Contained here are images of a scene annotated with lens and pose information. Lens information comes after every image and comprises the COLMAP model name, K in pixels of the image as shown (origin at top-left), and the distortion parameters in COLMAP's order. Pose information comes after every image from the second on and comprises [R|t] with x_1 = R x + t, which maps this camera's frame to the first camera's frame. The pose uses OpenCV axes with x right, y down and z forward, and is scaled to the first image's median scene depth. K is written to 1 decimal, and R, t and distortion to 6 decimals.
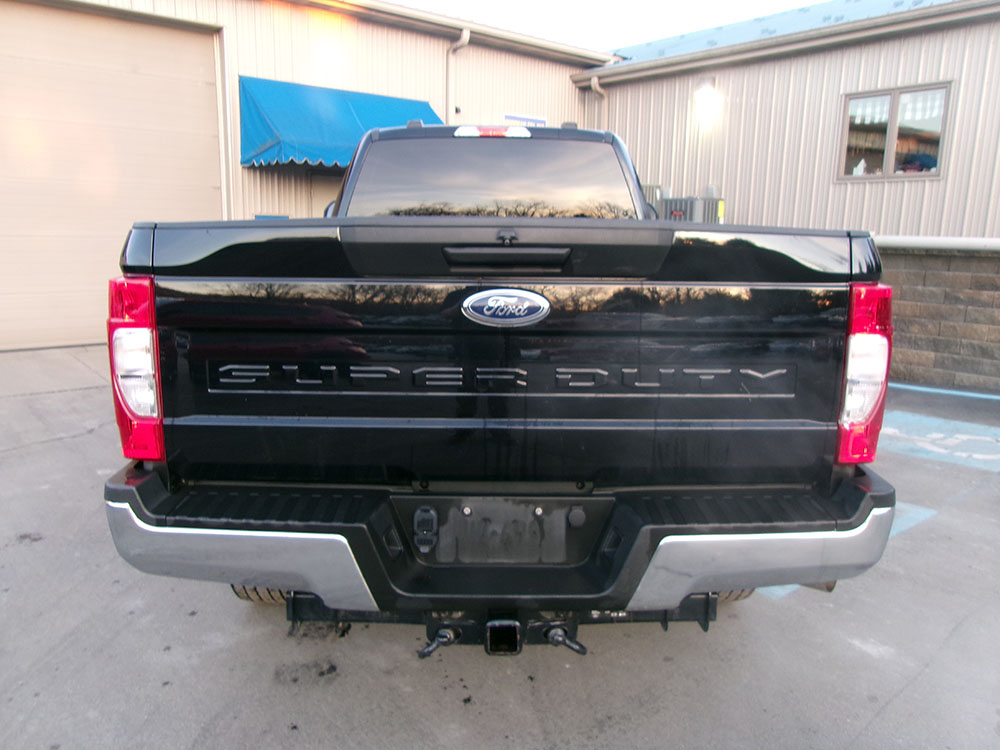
lens RADIAL K [[779.9, 0, 490.7], [0, 779.9, 373.1], [0, 0, 1]] dist [-0.014028, 0.036921]
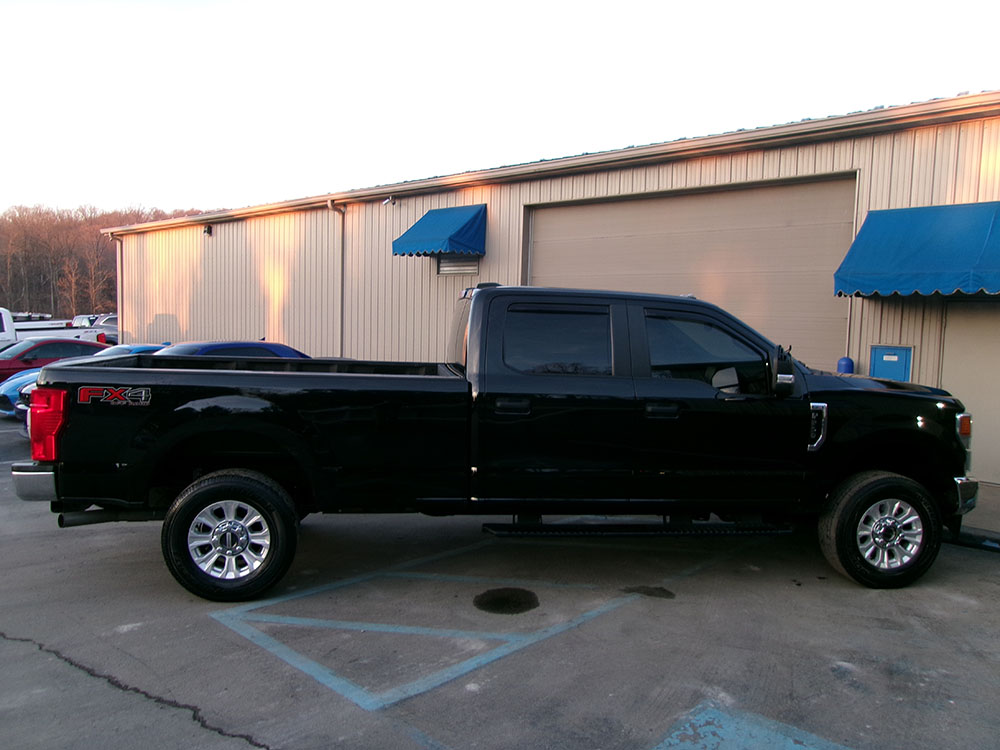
lens RADIAL K [[779.9, 0, 502.3], [0, 779.9, 379.8], [0, 0, 1]] dist [-0.014028, 0.036921]
pose [[0.110266, 0.069330, -0.991481, 0.678286], [-0.200793, 0.978549, 0.046095, -0.120044], [0.973408, 0.194000, 0.121821, 0.463570]]
